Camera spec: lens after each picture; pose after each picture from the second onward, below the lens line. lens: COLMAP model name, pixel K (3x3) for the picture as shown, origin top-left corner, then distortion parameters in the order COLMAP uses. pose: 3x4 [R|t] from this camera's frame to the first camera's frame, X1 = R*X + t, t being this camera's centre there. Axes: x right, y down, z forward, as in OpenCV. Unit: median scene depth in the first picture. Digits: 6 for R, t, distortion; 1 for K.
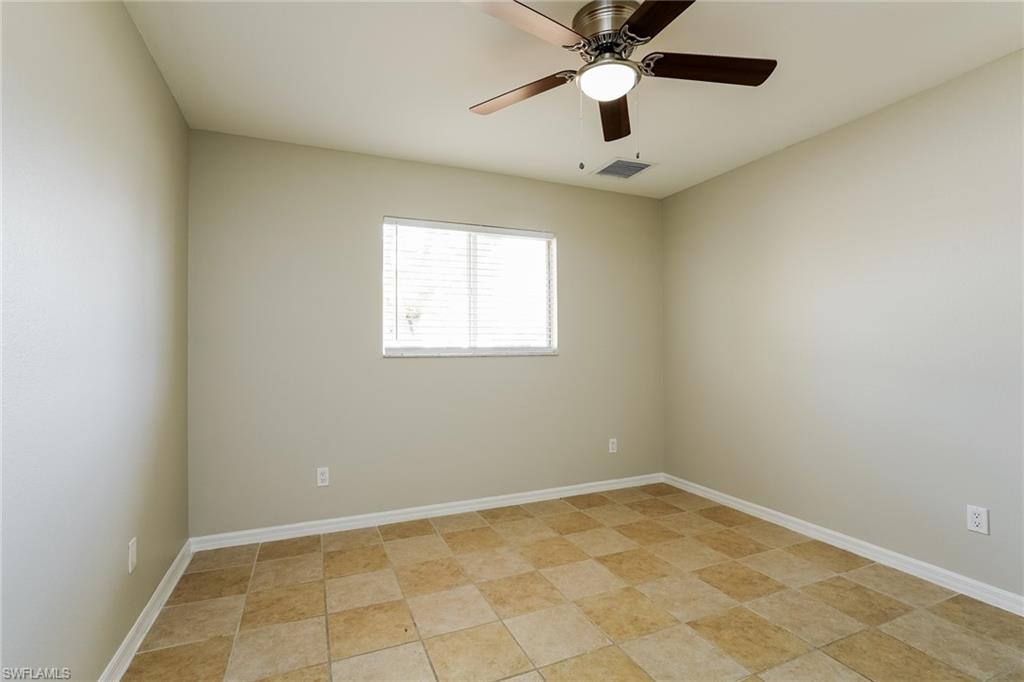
lens RADIAL K [[474.9, 0, 512.0], [0, 474.9, 341.0], [0, 0, 1]] dist [-0.000156, -0.000027]
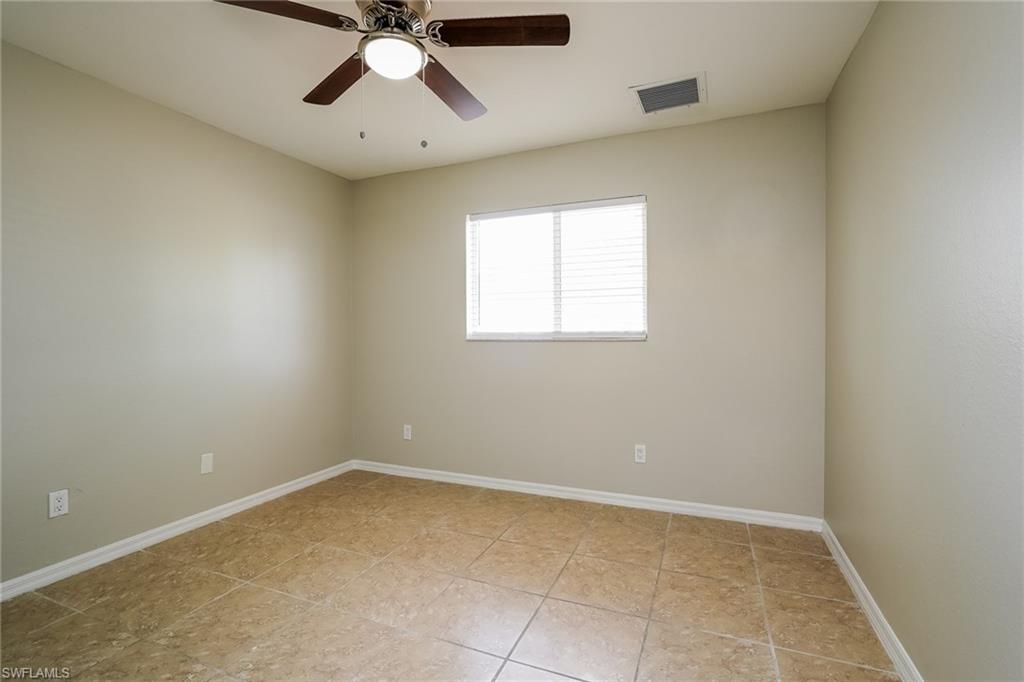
lens RADIAL K [[474.9, 0, 512.0], [0, 474.9, 341.0], [0, 0, 1]] dist [-0.000156, -0.000027]
pose [[0.693473, 0.016858, -0.720286, 0.625903], [0.008013, 0.999484, 0.031108, 0.003457], [0.720438, -0.027344, 0.692980, 0.286411]]
